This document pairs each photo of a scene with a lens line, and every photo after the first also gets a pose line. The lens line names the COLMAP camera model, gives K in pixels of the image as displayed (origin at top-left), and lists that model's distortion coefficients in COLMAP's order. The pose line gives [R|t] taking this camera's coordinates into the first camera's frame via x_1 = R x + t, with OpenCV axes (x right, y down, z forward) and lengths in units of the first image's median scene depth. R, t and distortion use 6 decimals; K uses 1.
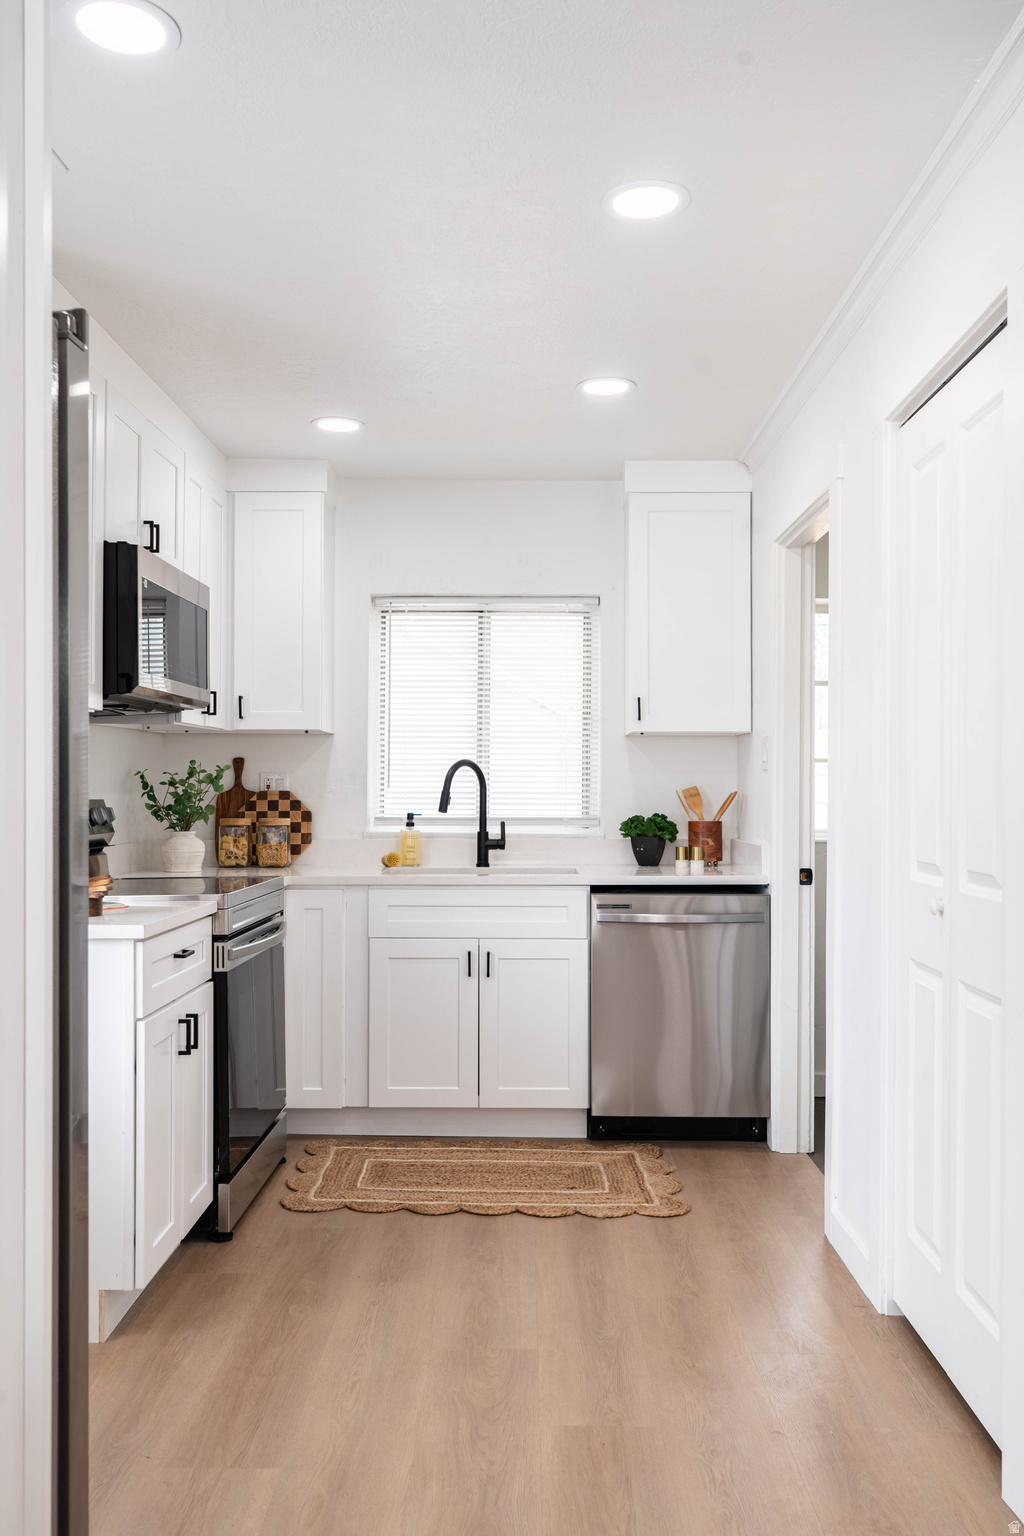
lens RADIAL K [[1242.4, 0, 508.3], [0, 1242.4, 772.0], [0, 0, 1]] dist [0.001421, 0.003234]
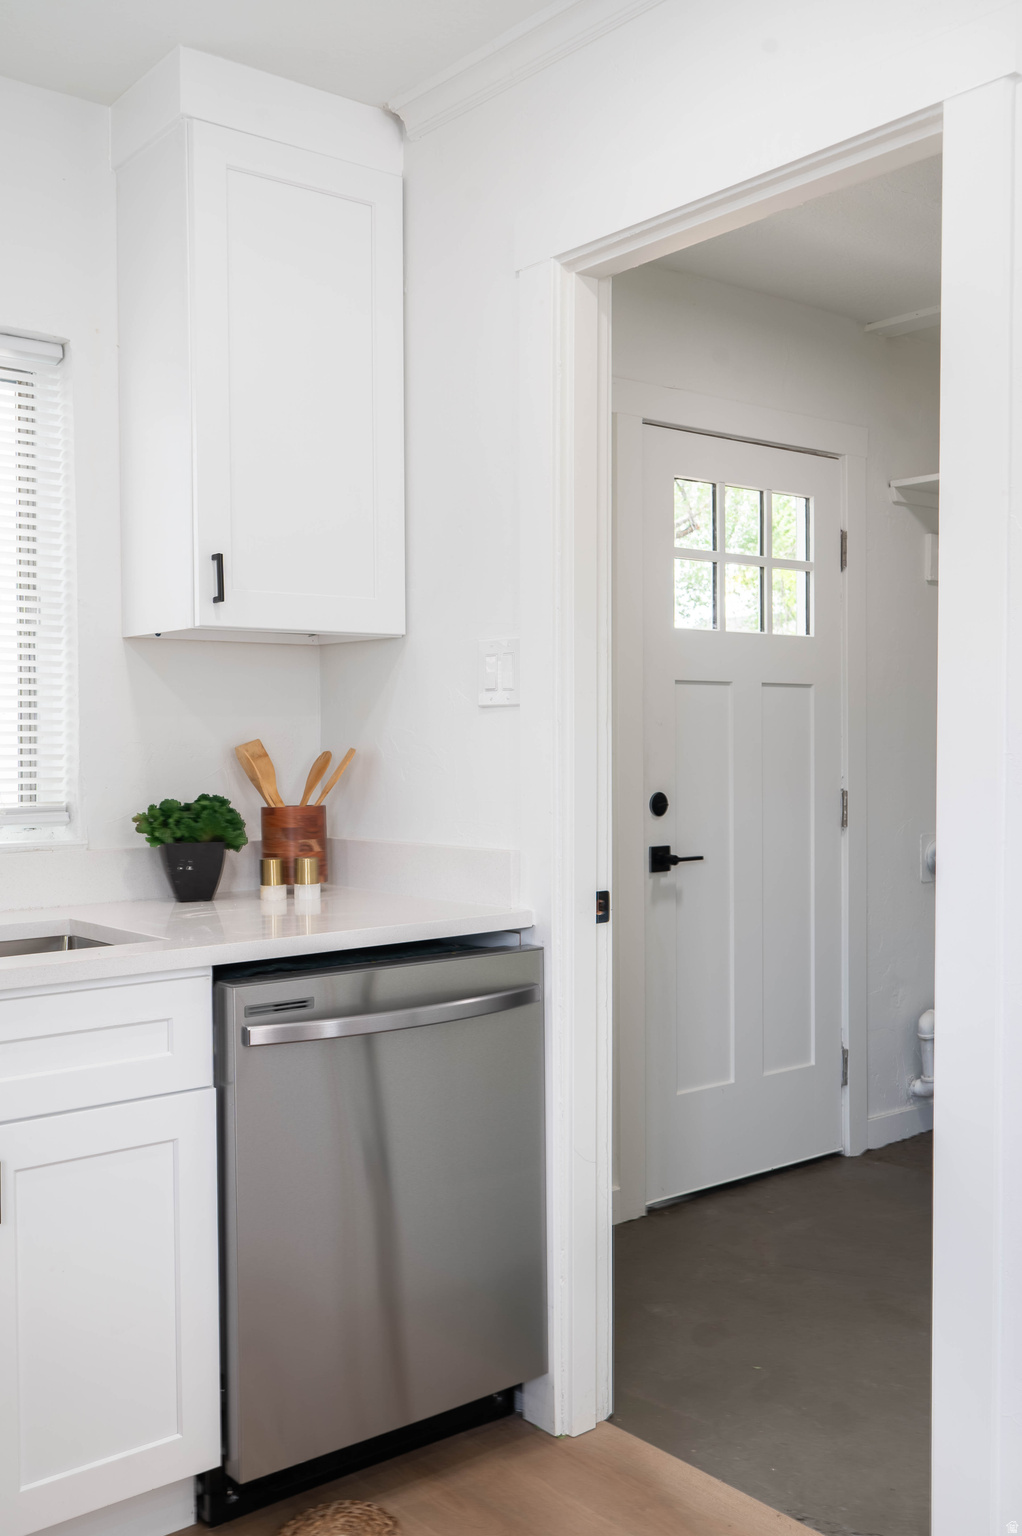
lens RADIAL K [[1461.2, 0, 513.1], [0, 1461.2, 763.4], [0, 0, 1]] dist [-0.002990, 0.000000]
pose [[0.758925, -0.019911, 0.650873, -0.193322], [0.000618, 0.999554, 0.029856, 0.003986], [-0.651177, -0.022256, 0.758599, 0.546917]]
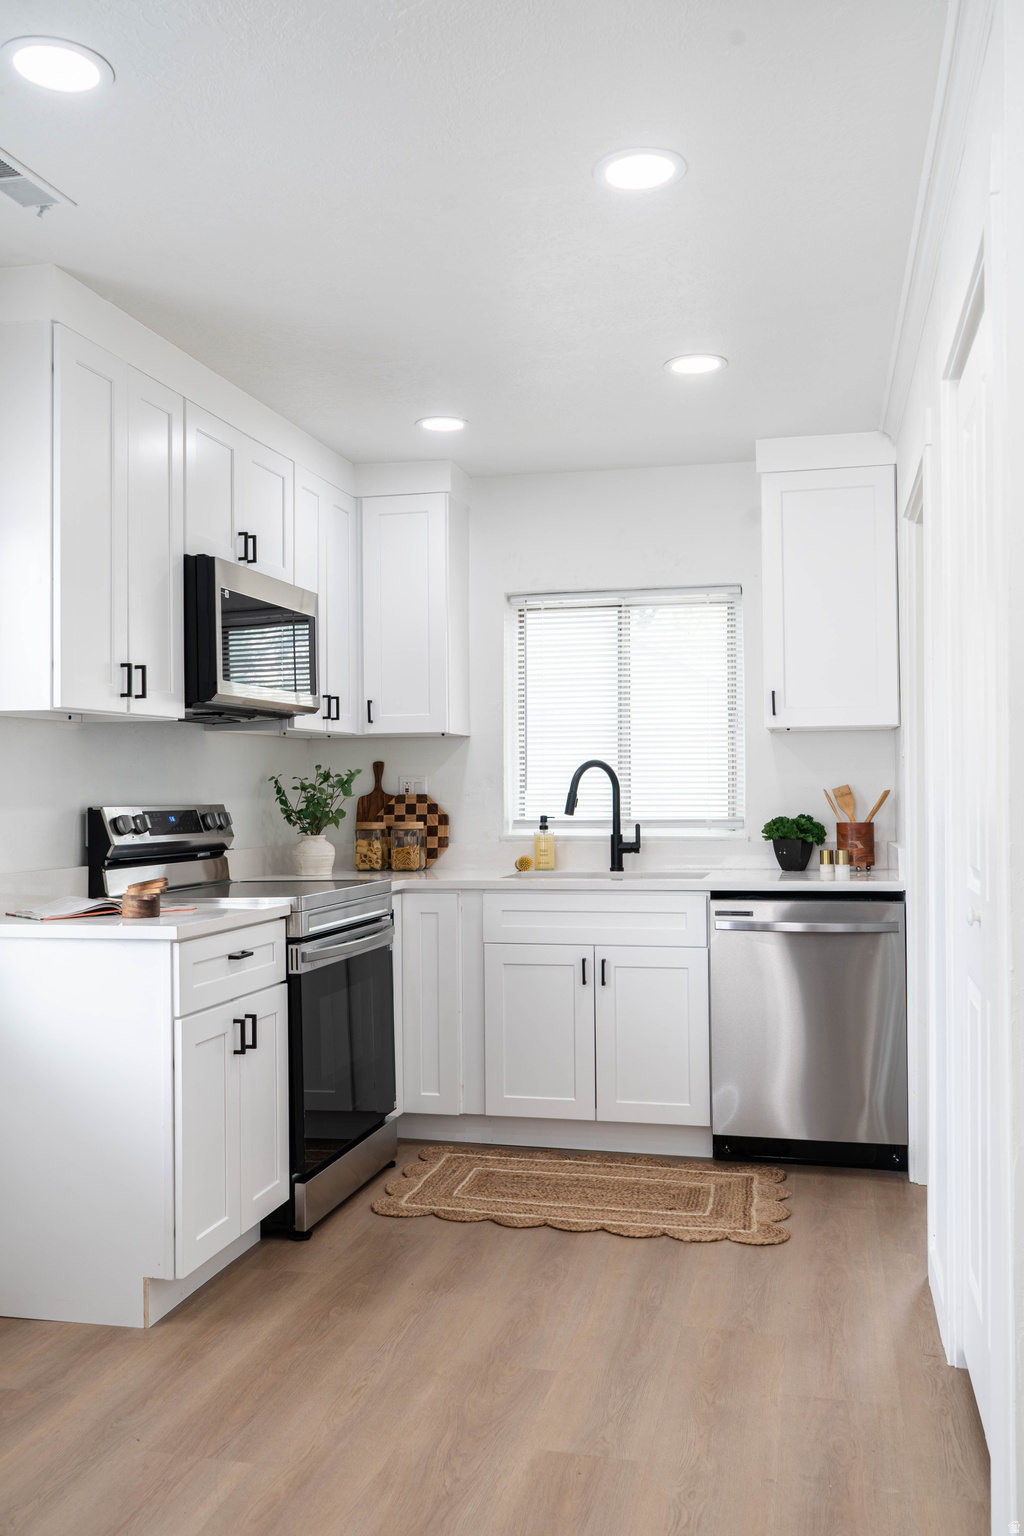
lens RADIAL K [[1285.0, 0, 515.5], [0, 1285.0, 772.2], [0, 0, 1]] dist [0.000021, 0.000375]
pose [[0.976592, -0.013626, -0.214666, 0.134292], [0.013523, 0.999907, -0.001946, 0.000689], [0.214673, -0.001002, 0.976686, 0.011966]]
